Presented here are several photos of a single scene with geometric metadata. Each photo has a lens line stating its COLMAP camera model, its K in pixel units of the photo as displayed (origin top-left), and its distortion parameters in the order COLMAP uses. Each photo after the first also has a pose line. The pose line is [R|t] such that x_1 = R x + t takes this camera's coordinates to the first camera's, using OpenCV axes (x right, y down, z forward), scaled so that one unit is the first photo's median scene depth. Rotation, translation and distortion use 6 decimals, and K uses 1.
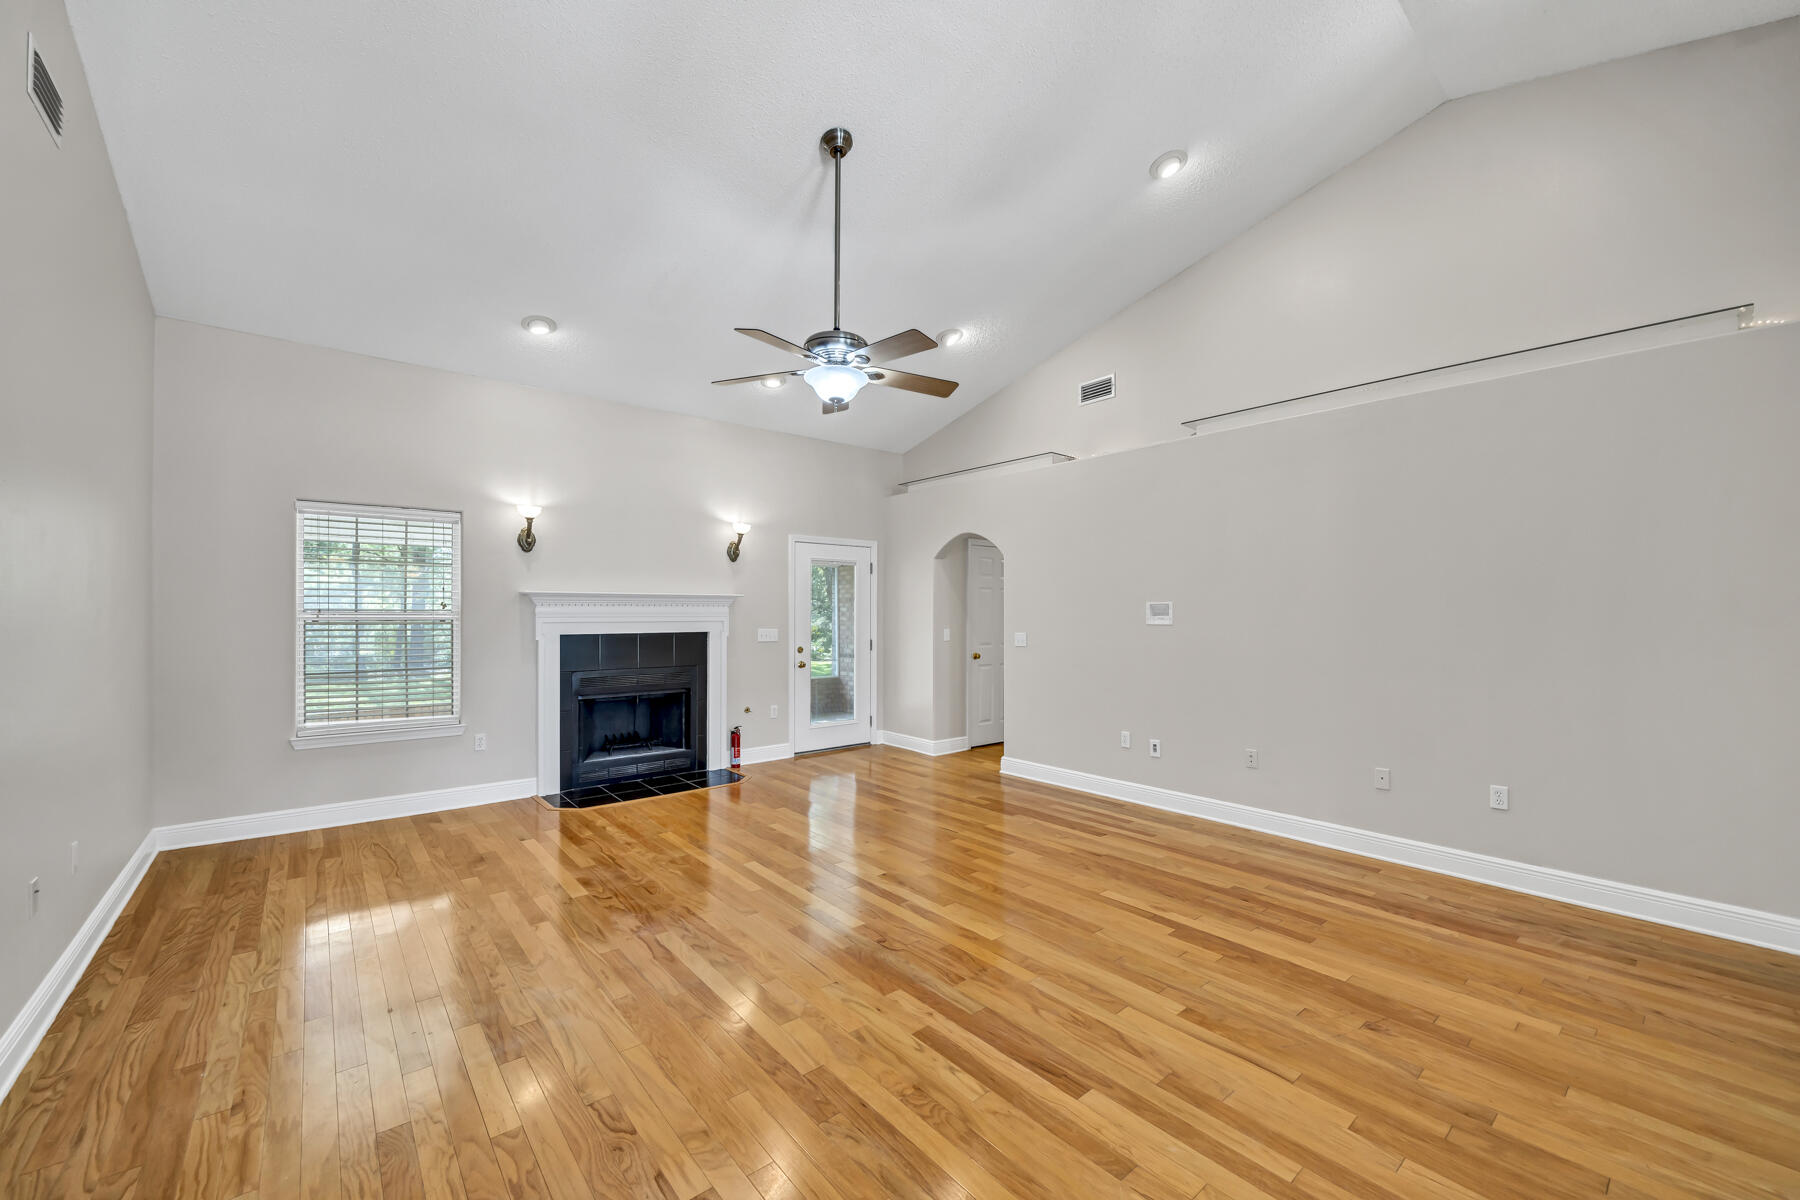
lens RADIAL K [[681.4, 0, 898.6], [0, 681.4, 617.9], [0, 0, 1]] dist [-0.010340, -0.000071]
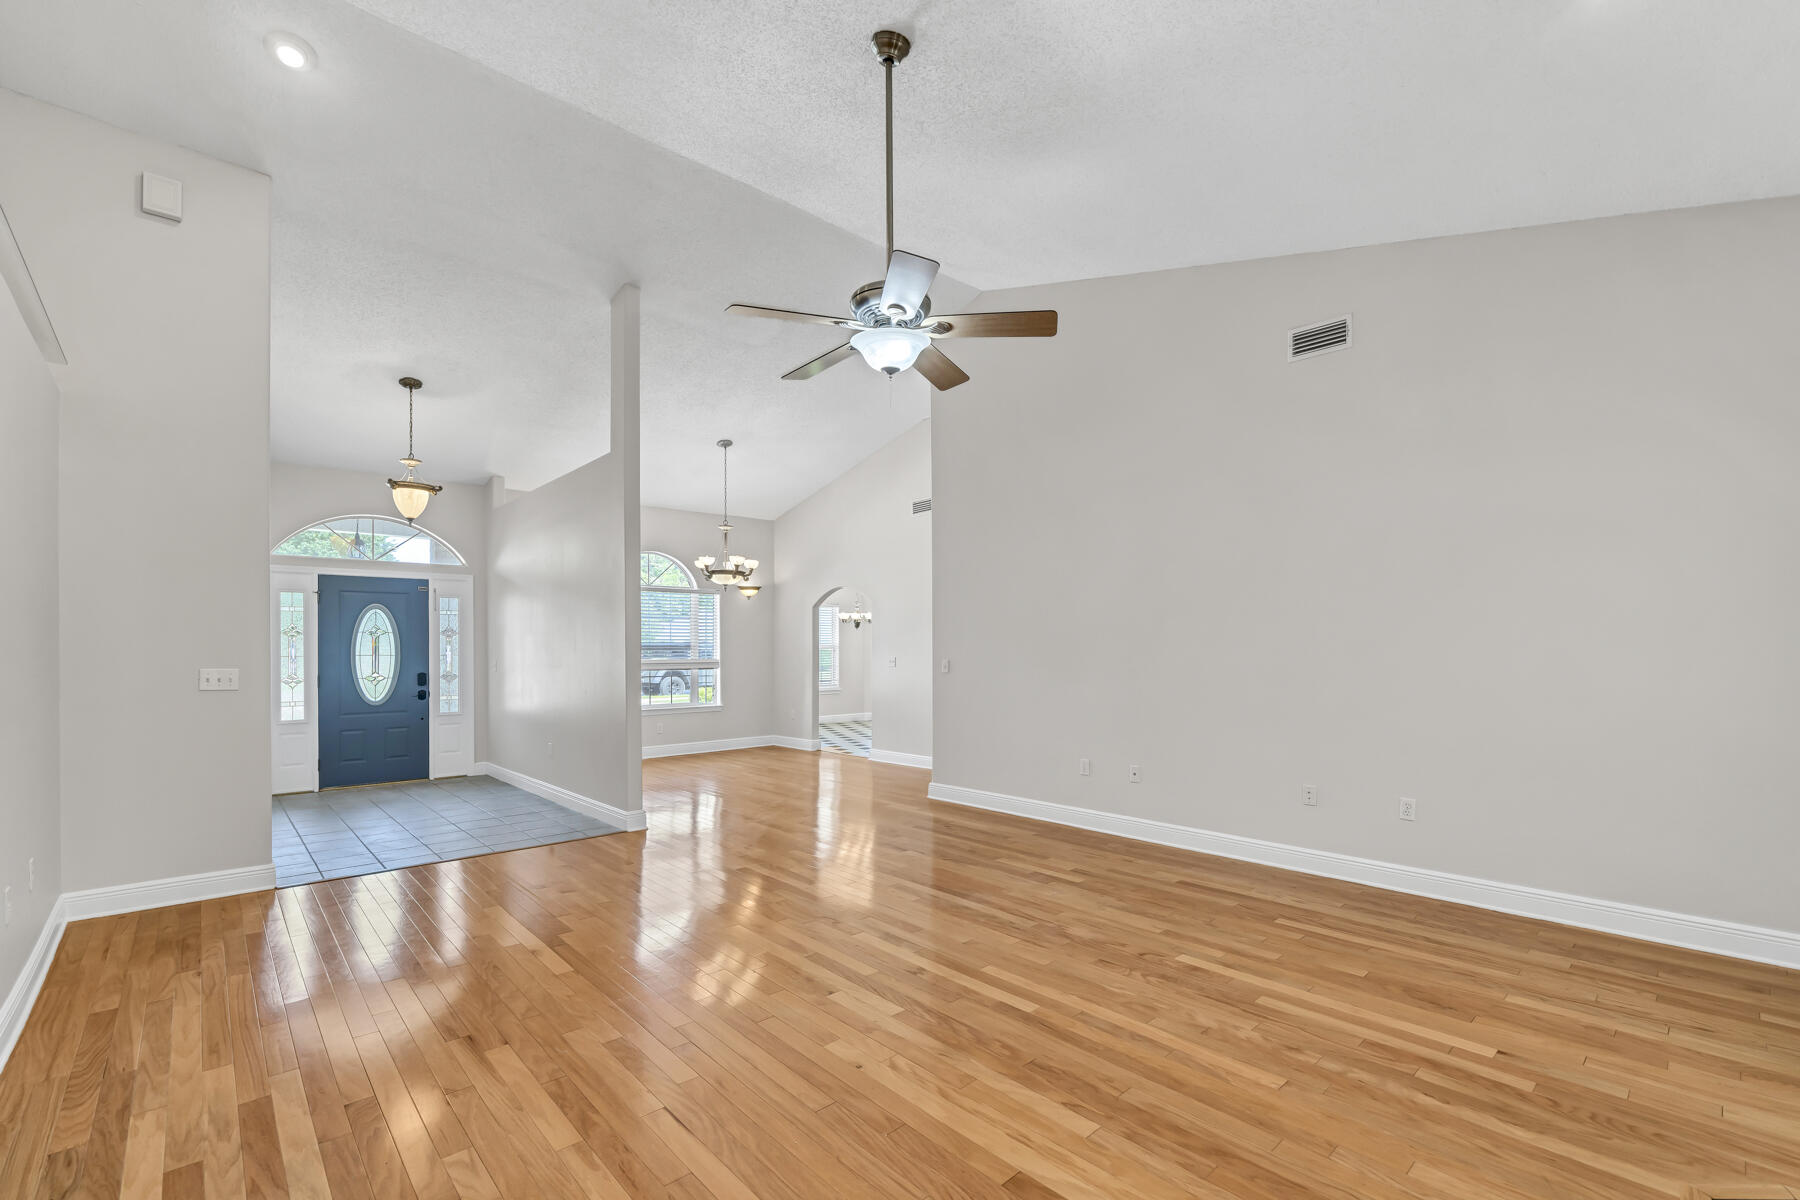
lens RADIAL K [[817.2, 0, 899.4], [0, 817.2, 641.1], [0, 0, 1]] dist [-0.000668, -0.000133]
pose [[-0.999160, 0.000618, -0.040965, -0.056013], [0.000645, 1.000000, -0.000655, 0.001911], [0.040965, -0.000681, -0.999160, 1.773698]]
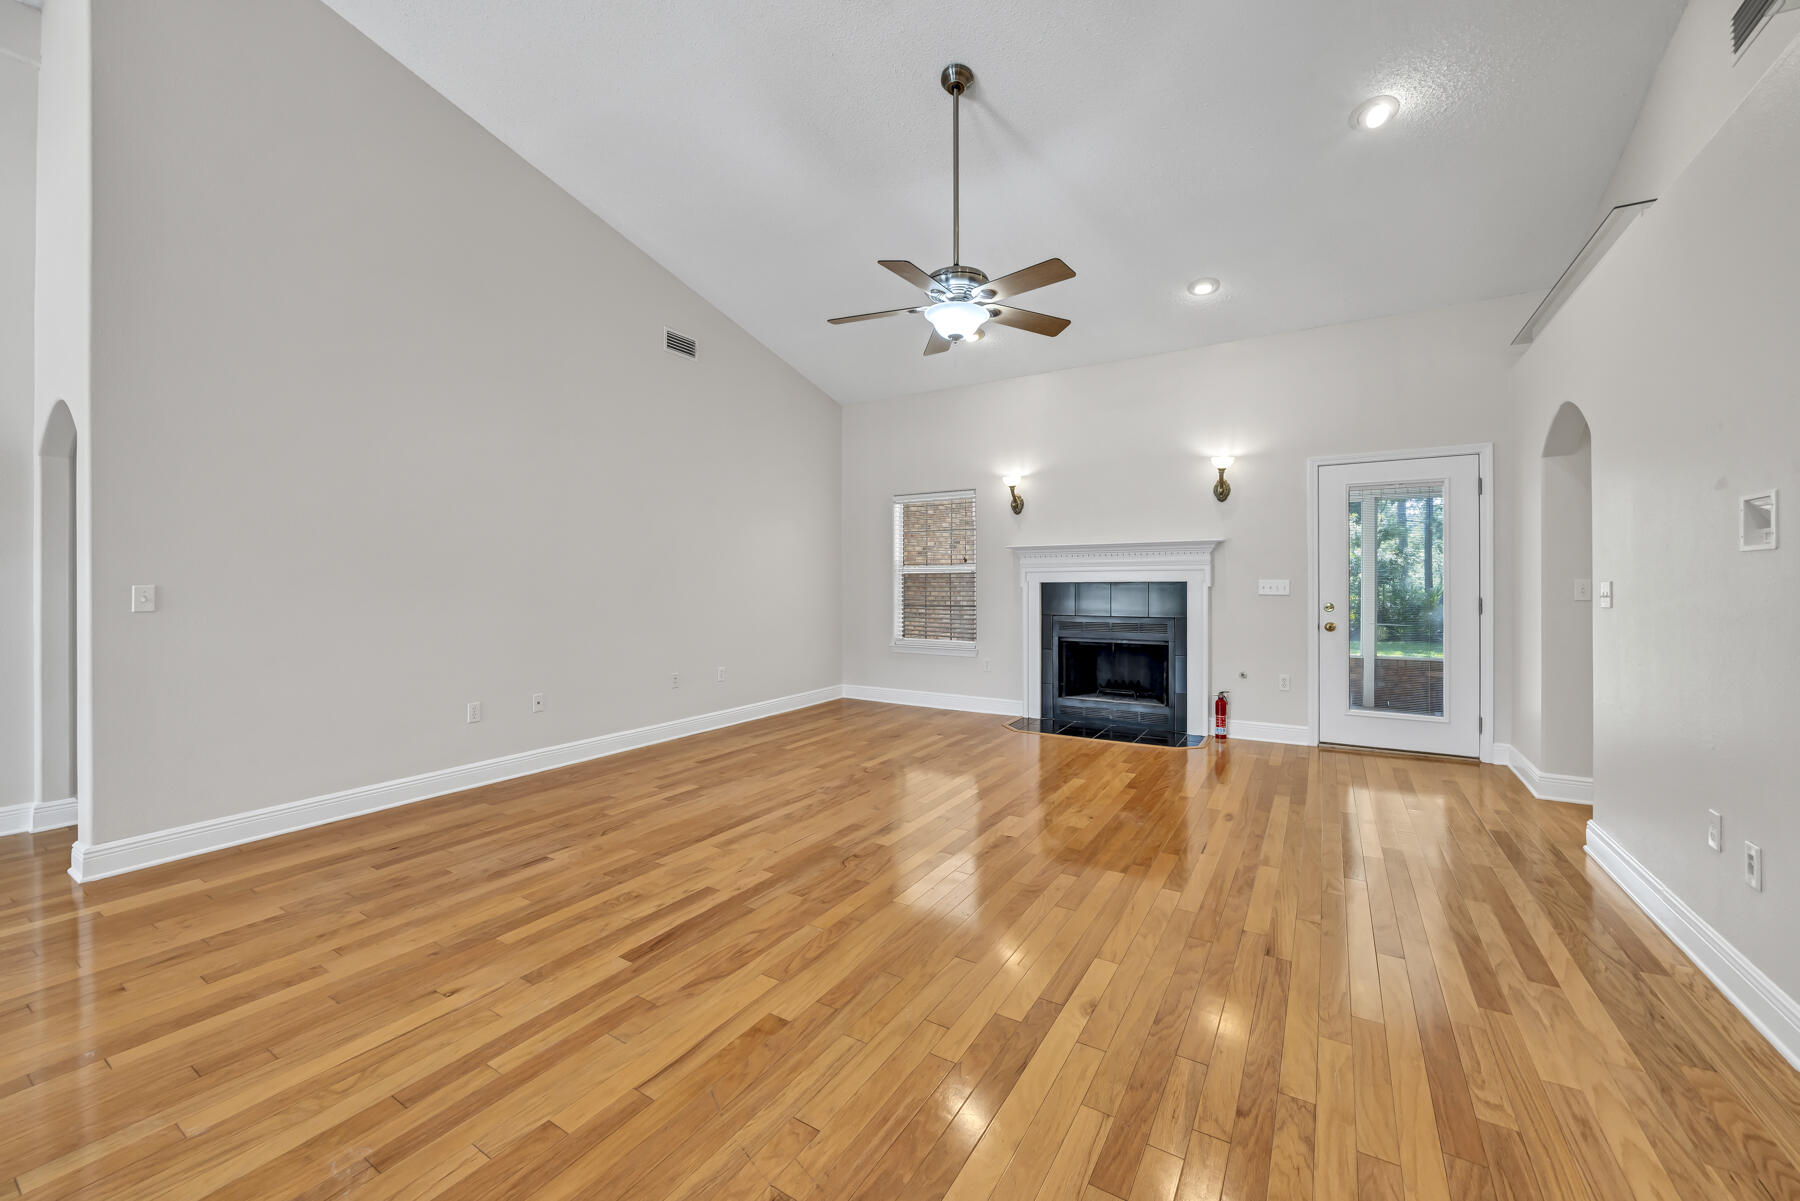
lens RADIAL K [[697.0, 0, 899.3], [0, 697.0, 582.8], [0, 0, 1]] dist [-0.009585, -0.000064]
pose [[0.333425, -0.002681, -0.942773, 0.759263], [-0.000619, 0.999995, -0.003062, 0.040259], [0.942777, 0.001605, 0.333421, 0.523181]]
